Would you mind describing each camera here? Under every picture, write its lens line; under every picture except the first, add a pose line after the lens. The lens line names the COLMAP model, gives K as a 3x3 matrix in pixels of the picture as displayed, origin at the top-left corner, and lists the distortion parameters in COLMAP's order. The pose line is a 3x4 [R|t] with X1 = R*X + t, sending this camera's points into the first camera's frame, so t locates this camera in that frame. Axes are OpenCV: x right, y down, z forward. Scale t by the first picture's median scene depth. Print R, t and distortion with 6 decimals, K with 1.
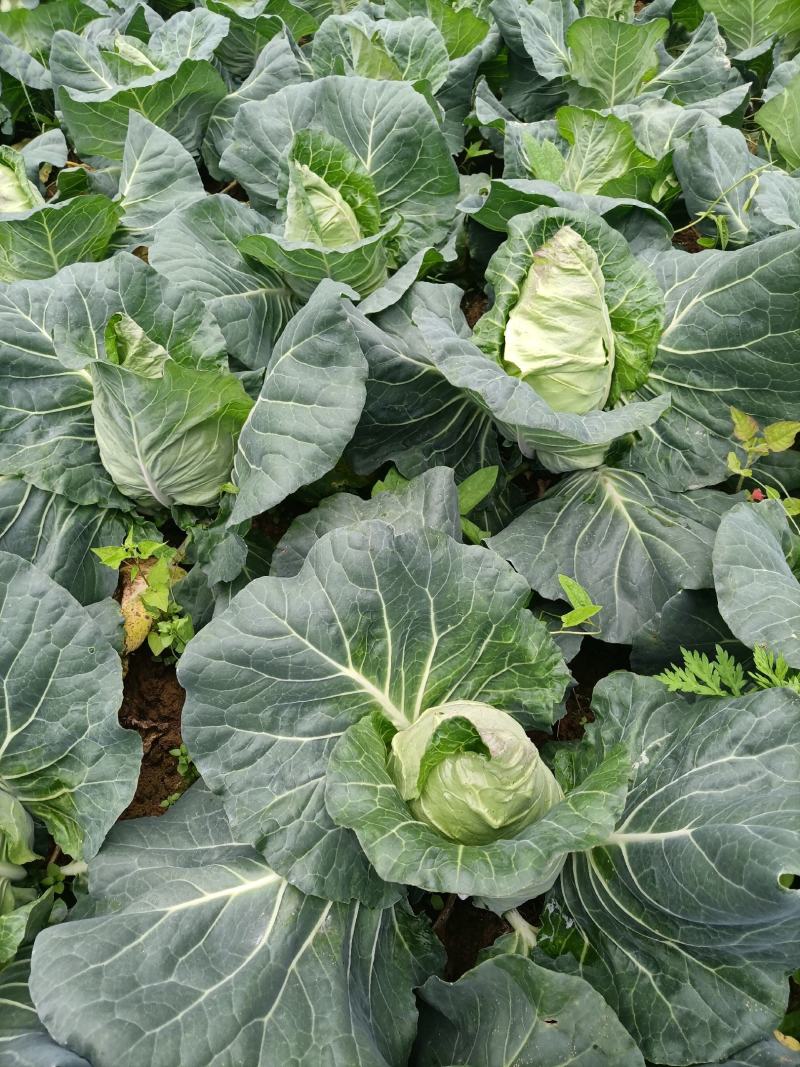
lens RADIAL K [[774.2, 0, 416.6], [0, 774.2, 535.7], [0, 0, 1]] dist [0.041836, -0.043089]
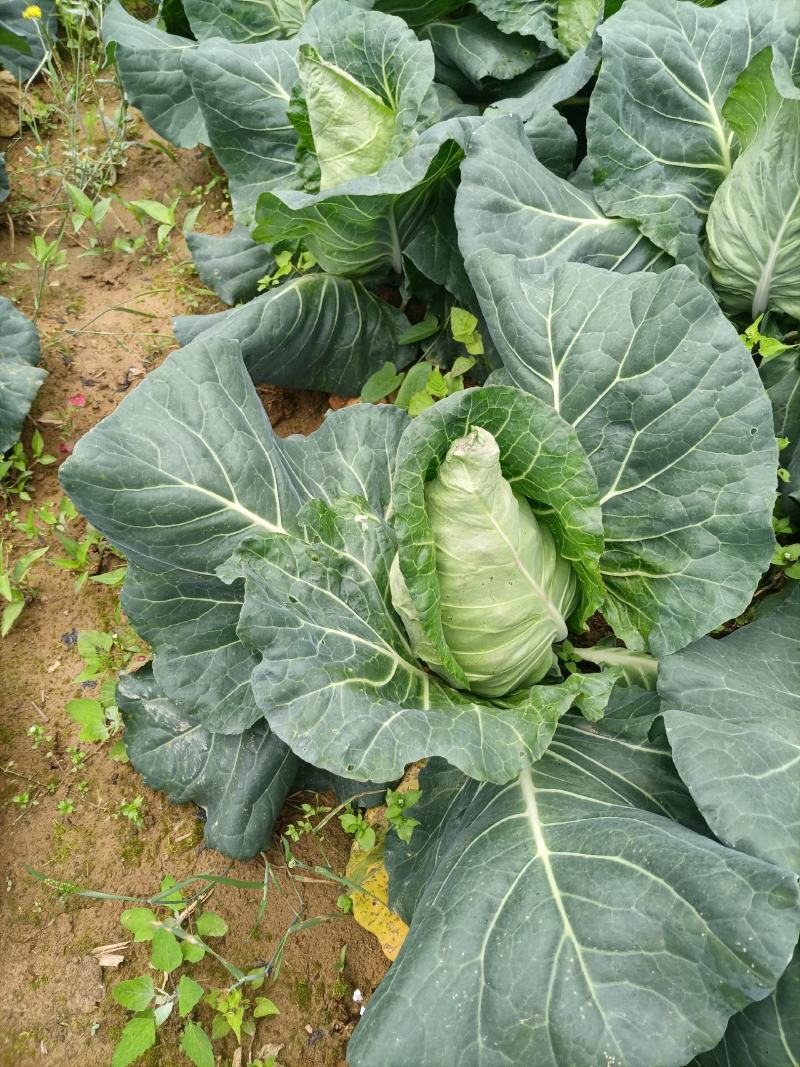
lens RADIAL K [[774.2, 0, 416.6], [0, 774.2, 535.7], [0, 0, 1]] dist [0.041836, -0.043089]
pose [[0.898819, 0.363490, -0.244950, -0.424171], [-0.326904, 0.928178, 0.177815, 0.188422], [0.291991, -0.079749, 0.953090, 0.074888]]
